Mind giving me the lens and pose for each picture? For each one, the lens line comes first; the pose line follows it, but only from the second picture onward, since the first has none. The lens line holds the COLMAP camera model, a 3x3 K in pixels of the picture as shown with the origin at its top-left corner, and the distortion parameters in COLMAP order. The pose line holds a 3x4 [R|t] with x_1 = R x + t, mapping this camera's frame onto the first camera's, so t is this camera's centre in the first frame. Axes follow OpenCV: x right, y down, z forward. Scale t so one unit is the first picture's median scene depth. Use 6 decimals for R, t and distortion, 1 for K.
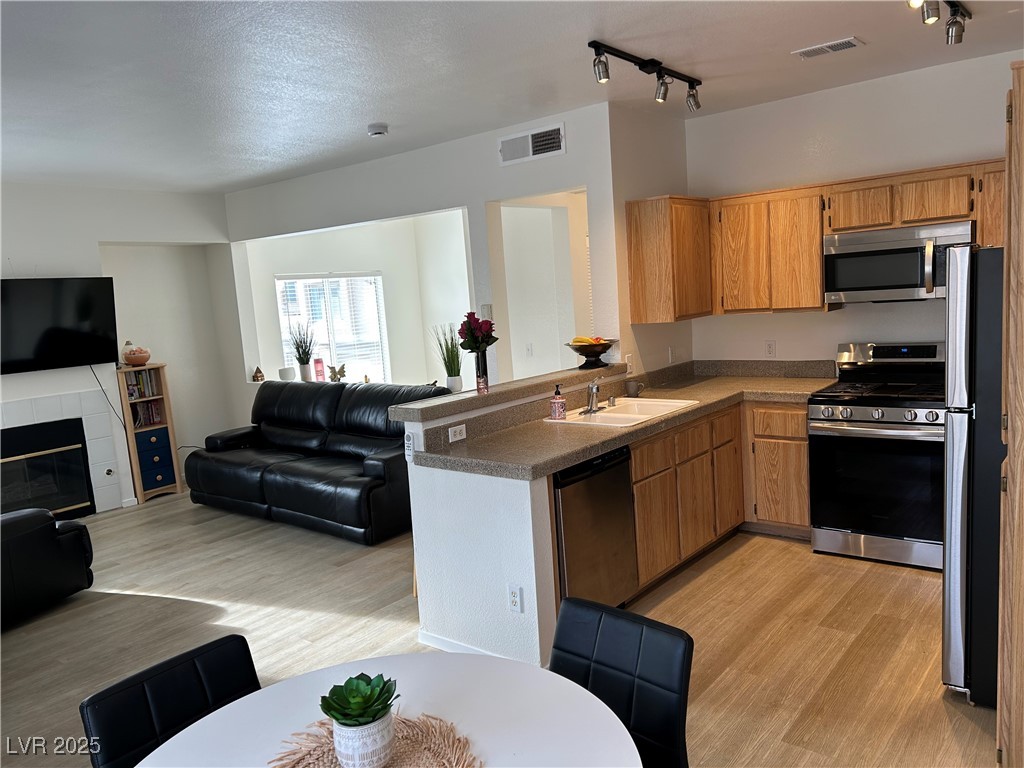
lens RADIAL K [[764.1, 0, 516.2], [0, 764.1, 388.4], [0, 0, 1]] dist [0.065742, -0.074092]
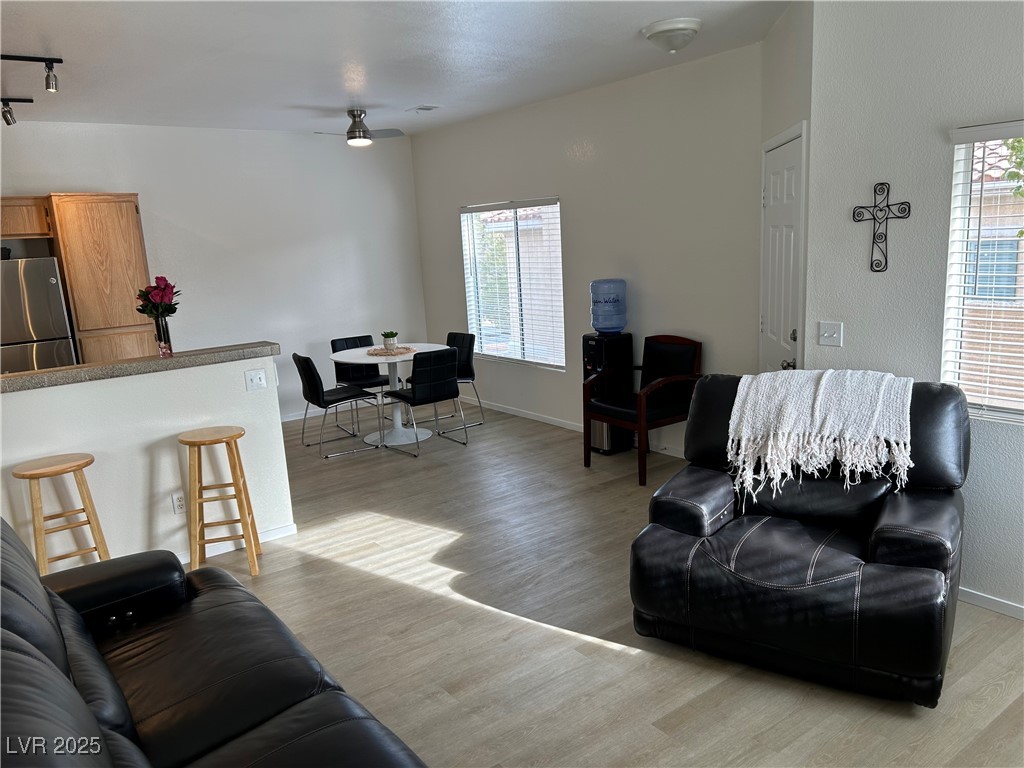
lens RADIAL K [[764.1, 0, 516.1], [0, 764.1, 383.6], [0, 0, 1]] dist [0.065742, -0.074092]
pose [[-0.963902, 0.074720, 0.255558, -0.603592], [0.150797, 0.944241, 0.292692, -0.155259], [-0.219438, 0.320664, -0.921424, 1.496752]]
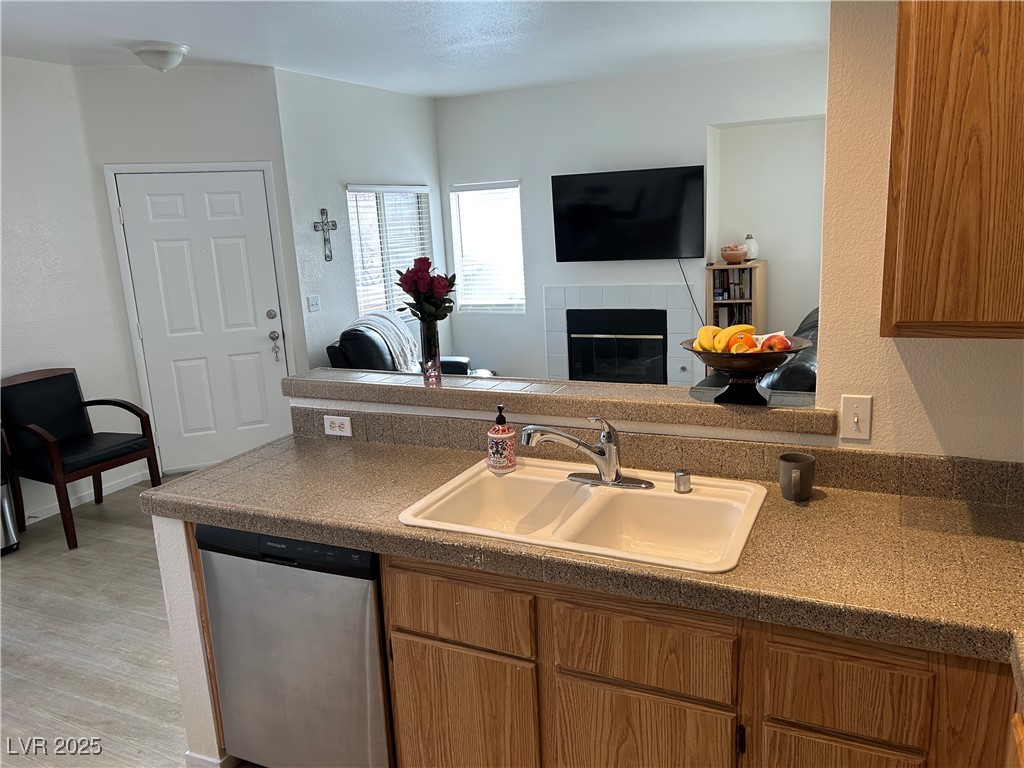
lens RADIAL K [[764.1, 0, 501.9], [0, 764.1, 390.2], [0, 0, 1]] dist [0.065742, -0.074092]
pose [[0.217606, 0.269534, -0.938083, 0.474579], [-0.086610, 0.962655, 0.256504, -0.131240], [0.972186, 0.025430, 0.232824, 0.733450]]
